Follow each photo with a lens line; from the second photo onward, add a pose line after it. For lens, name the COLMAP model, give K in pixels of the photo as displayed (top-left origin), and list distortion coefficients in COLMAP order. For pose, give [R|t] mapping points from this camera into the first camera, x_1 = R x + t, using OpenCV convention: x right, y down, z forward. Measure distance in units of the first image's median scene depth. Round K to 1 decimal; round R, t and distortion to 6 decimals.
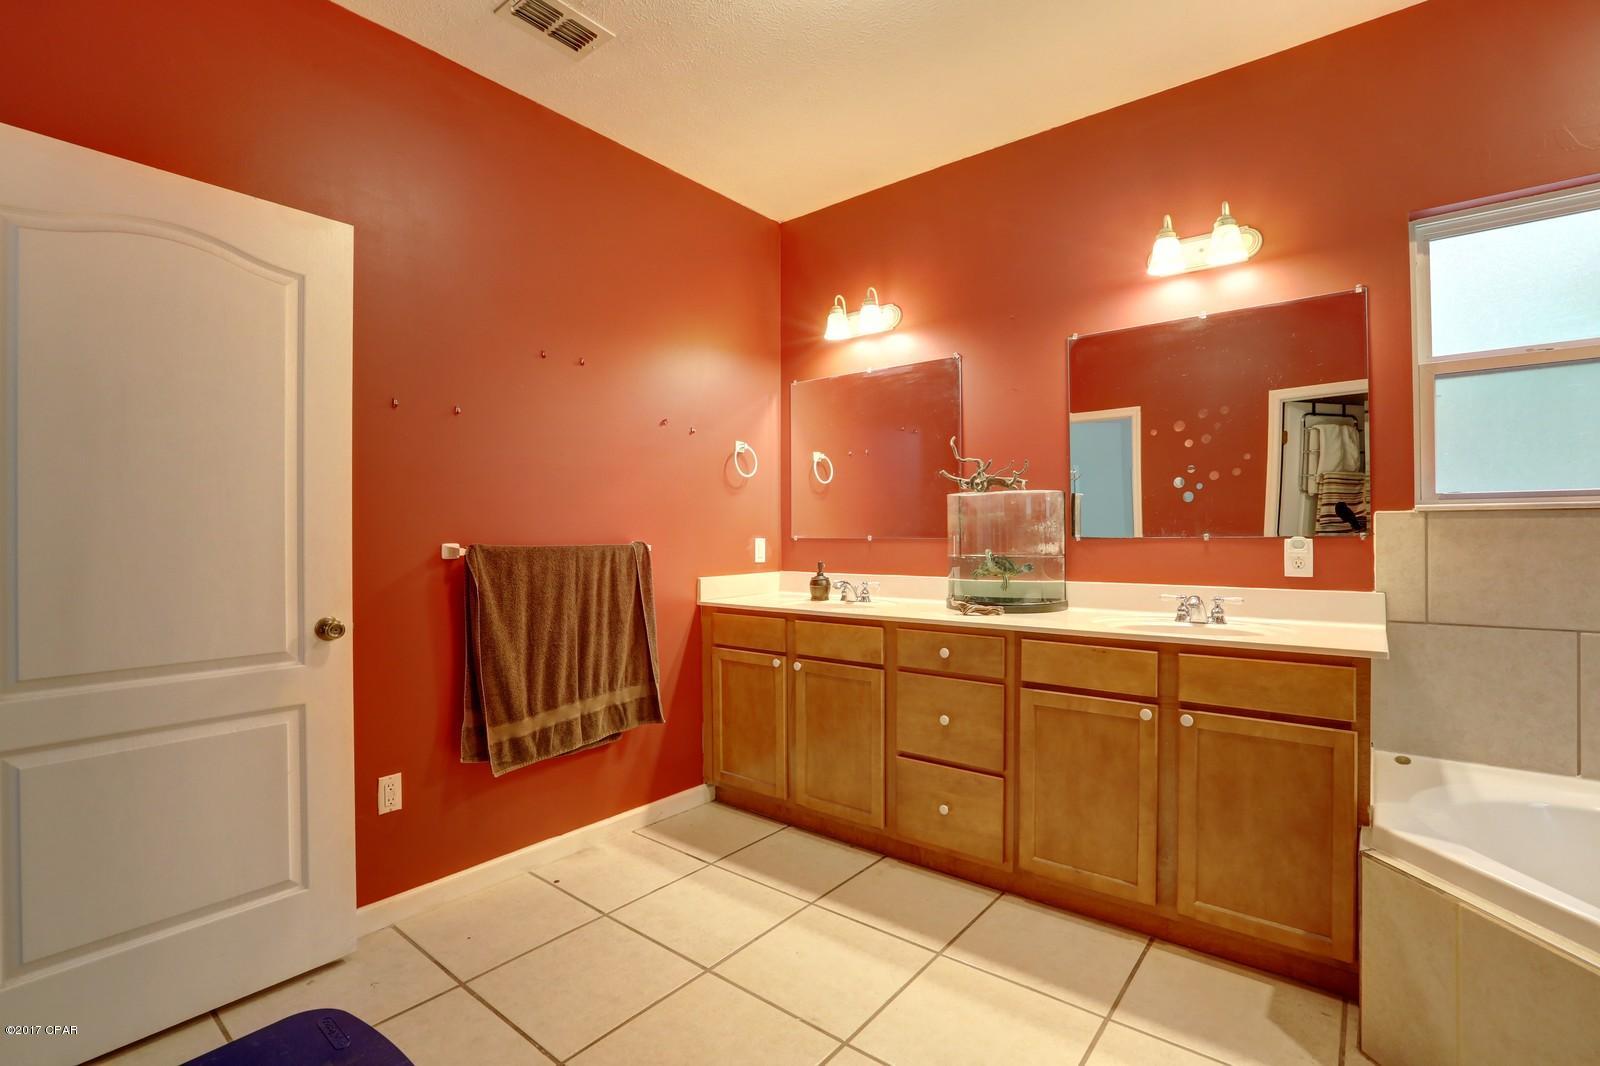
lens RADIAL K [[731.1, 0, 799.0], [0, 731.1, 529.4], [0, 0, 1]] dist [-0.060645, 0.026124]
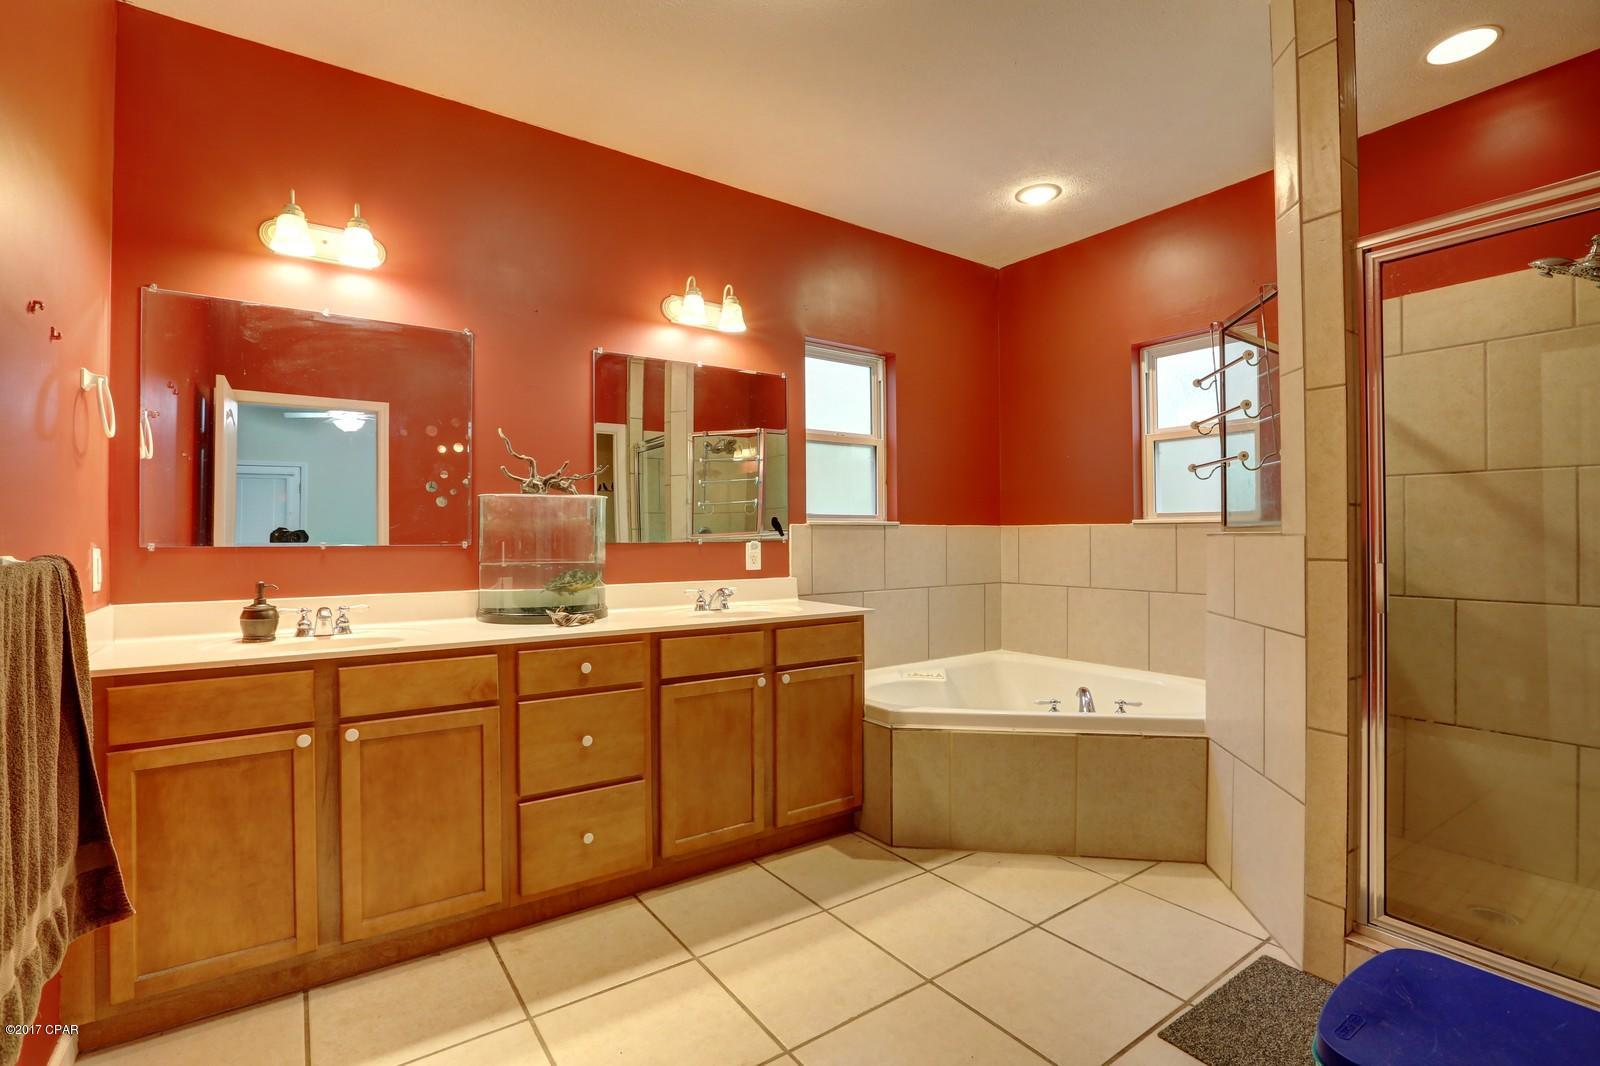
lens RADIAL K [[731.1, 0, 799.0], [0, 731.1, 529.4], [0, 0, 1]] dist [-0.060645, 0.026124]
pose [[0.271070, 0.012631, 0.962477, -0.569476], [-0.002685, 0.999920, -0.012366, 0.004284], [-0.962556, 0.000768, 0.271082, 0.455676]]
